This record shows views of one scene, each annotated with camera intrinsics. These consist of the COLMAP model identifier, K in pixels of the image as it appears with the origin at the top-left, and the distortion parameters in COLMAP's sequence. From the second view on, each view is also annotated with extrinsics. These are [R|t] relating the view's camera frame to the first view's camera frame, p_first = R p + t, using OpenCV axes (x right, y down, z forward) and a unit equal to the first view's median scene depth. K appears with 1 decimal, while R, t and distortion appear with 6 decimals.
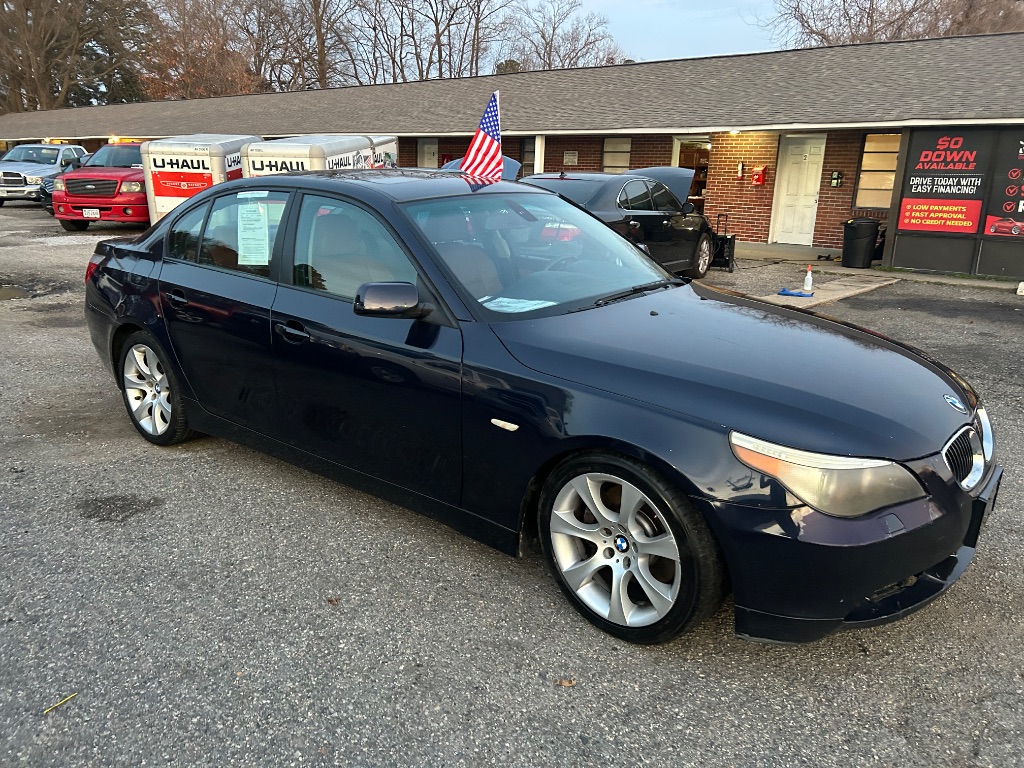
lens RADIAL K [[753.3, 0, 516.6], [0, 753.3, 382.1], [0, 0, 1]] dist [0.048596, -0.057682]
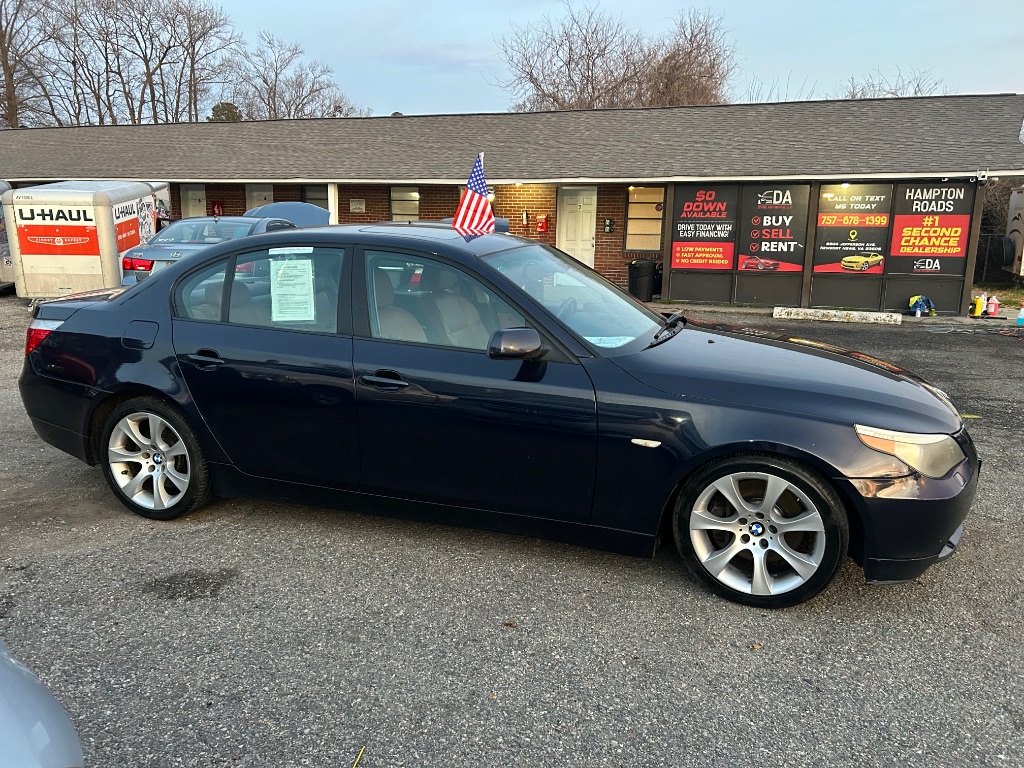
lens RADIAL K [[753.3, 0, 516.6], [0, 753.3, 382.1], [0, 0, 1]] dist [0.048596, -0.057682]
pose [[0.939359, -0.076952, 0.334189, -0.106999], [0.095598, 0.994629, -0.039686, -0.001761], [-0.329340, 0.069227, 0.941670, -0.006851]]
